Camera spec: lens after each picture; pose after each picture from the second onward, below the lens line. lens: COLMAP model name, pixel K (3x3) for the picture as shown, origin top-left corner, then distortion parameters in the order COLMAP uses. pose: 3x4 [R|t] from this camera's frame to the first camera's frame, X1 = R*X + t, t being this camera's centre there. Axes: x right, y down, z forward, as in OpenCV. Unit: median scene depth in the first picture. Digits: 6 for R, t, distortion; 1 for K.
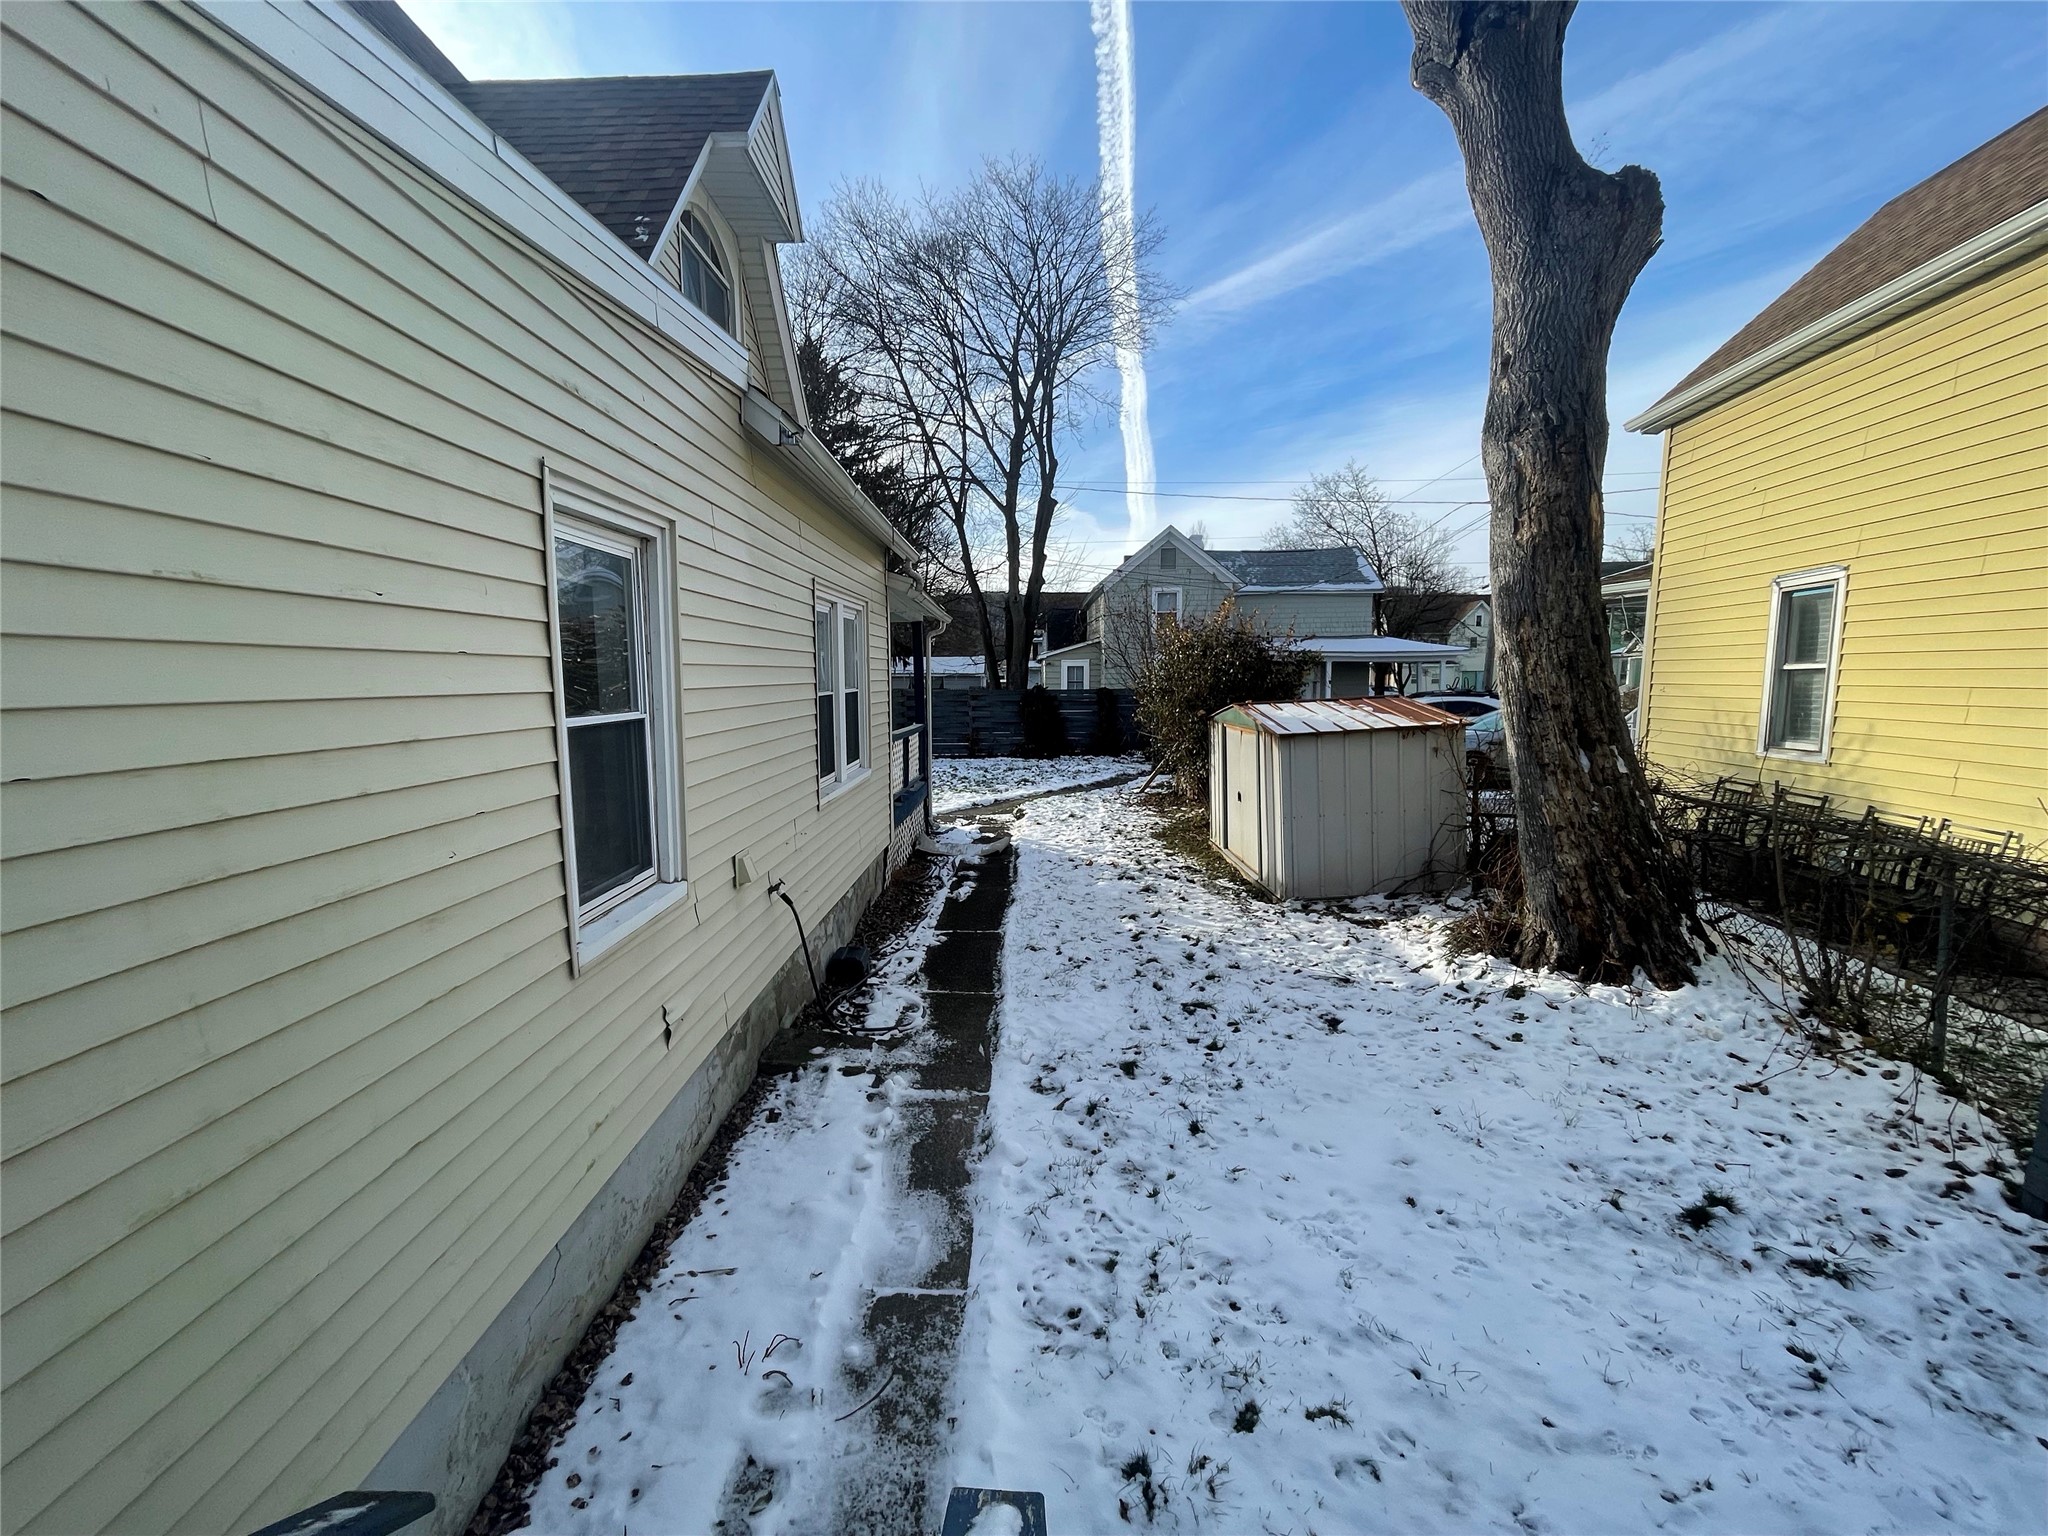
lens RADIAL K [[826.8, 0, 1020.1], [0, 826.8, 765.9], [0, 0, 1]] dist [-0.001593, 0.000108]
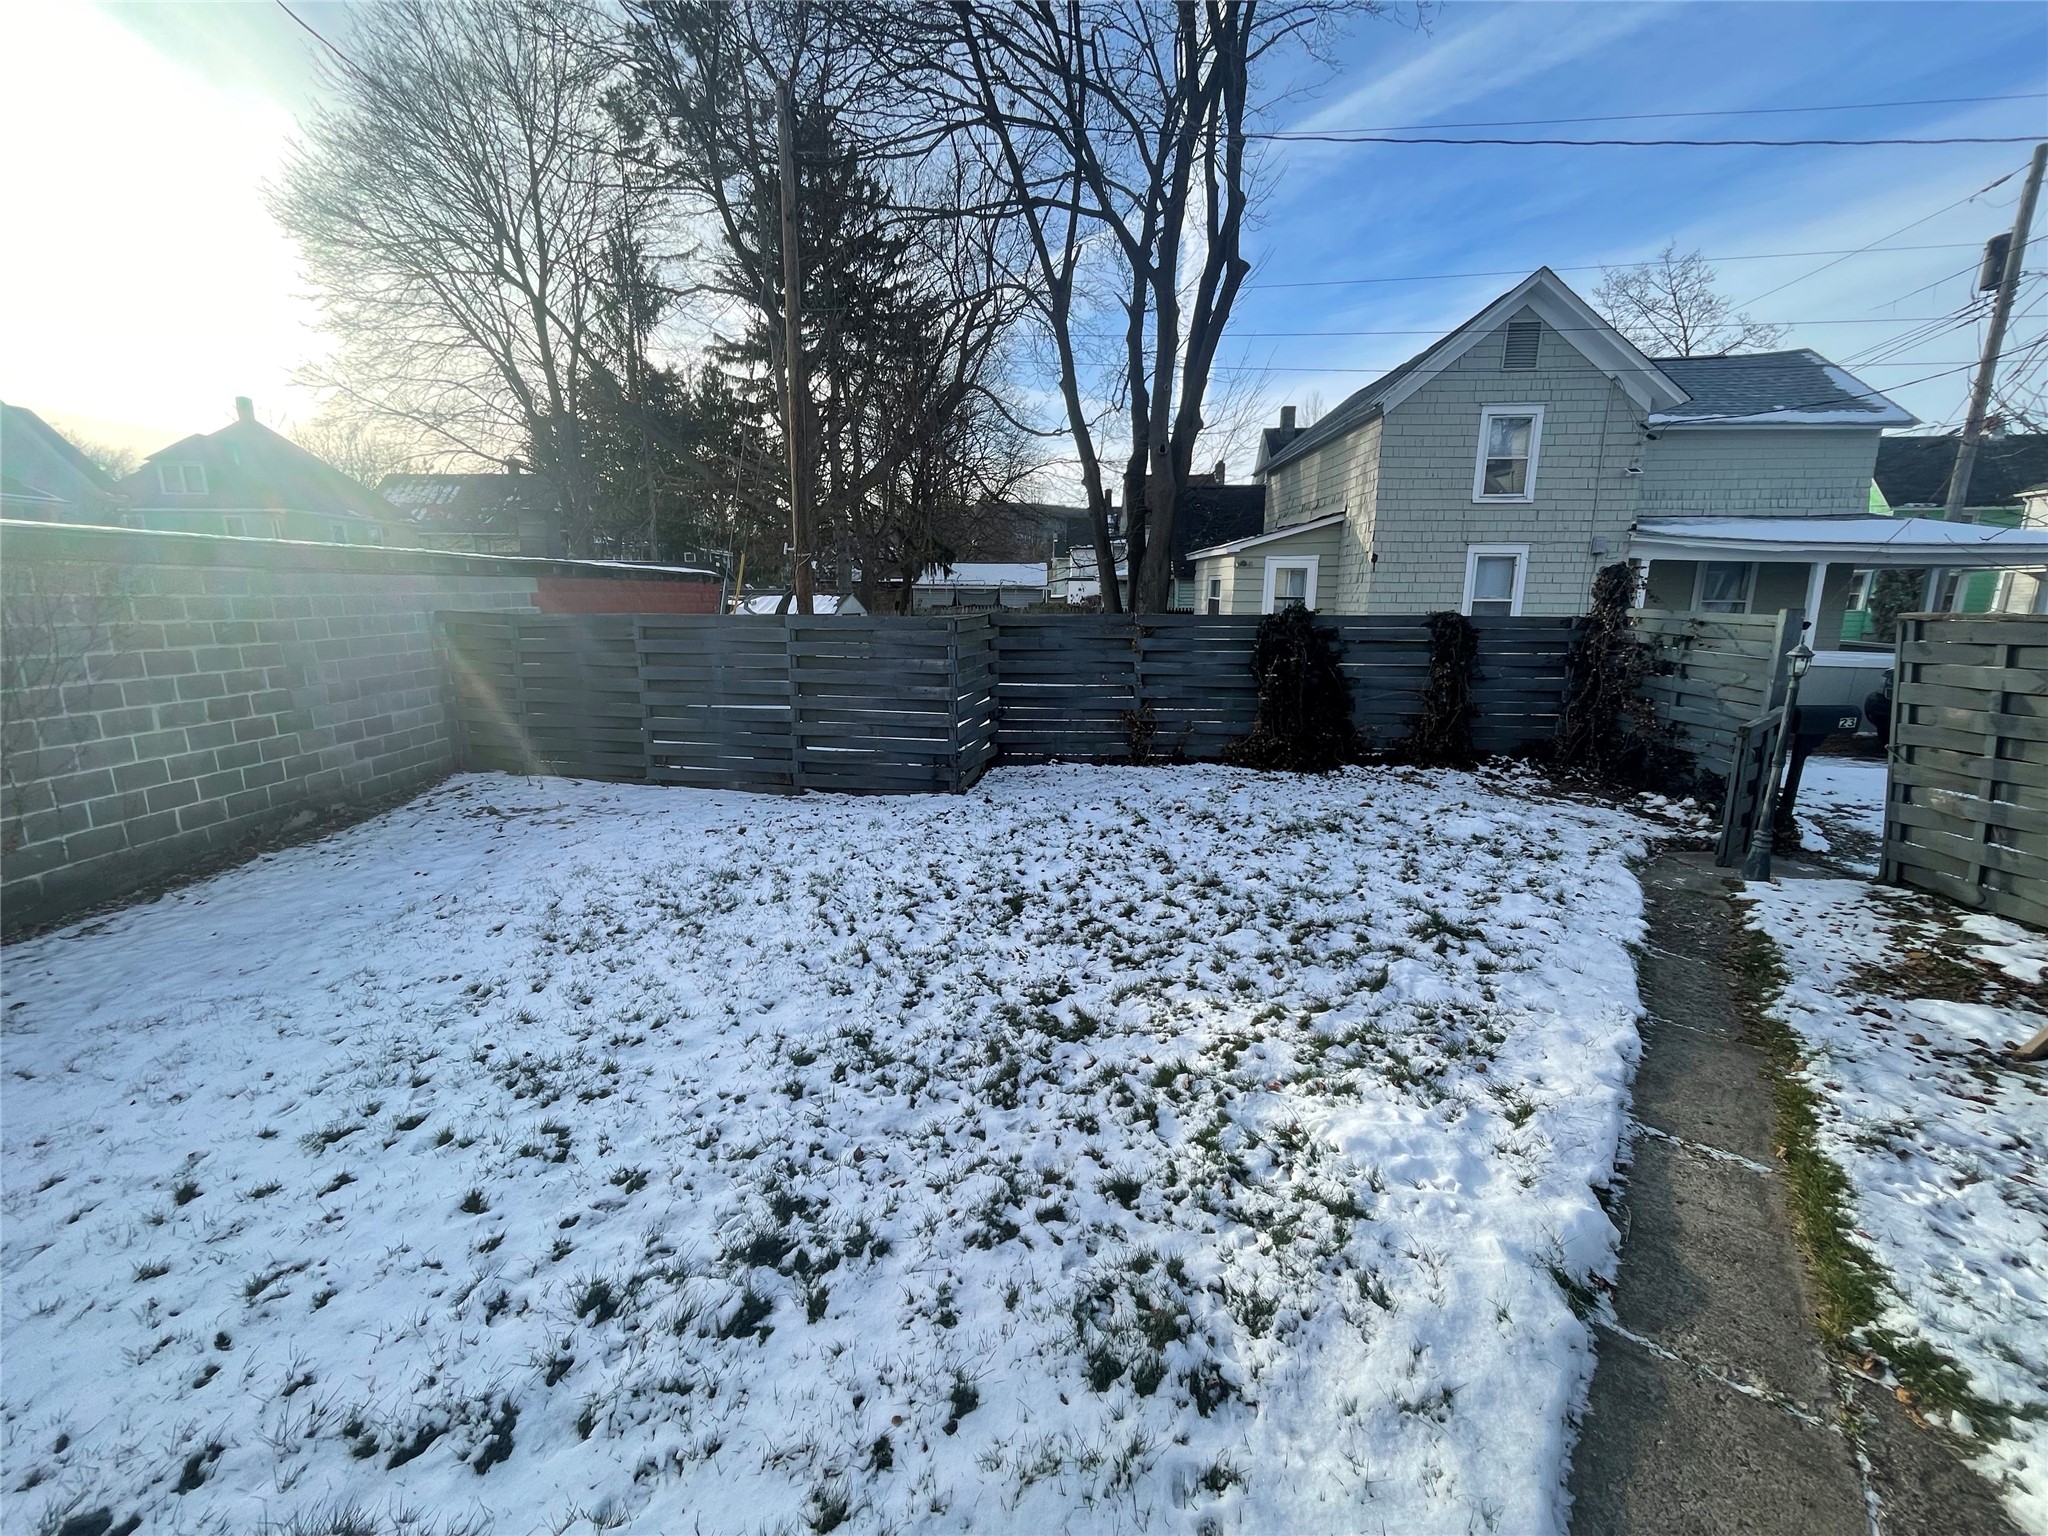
lens RADIAL K [[826.8, 0, 1025.3], [0, 826.8, 764.7], [0, 0, 1]] dist [-0.001593, 0.000108]
pose [[0.999548, 0.017895, -0.024139, -0.077611], [-0.015439, 0.995034, 0.098330, -0.038012], [0.025779, -0.097913, 0.994861, 0.385158]]
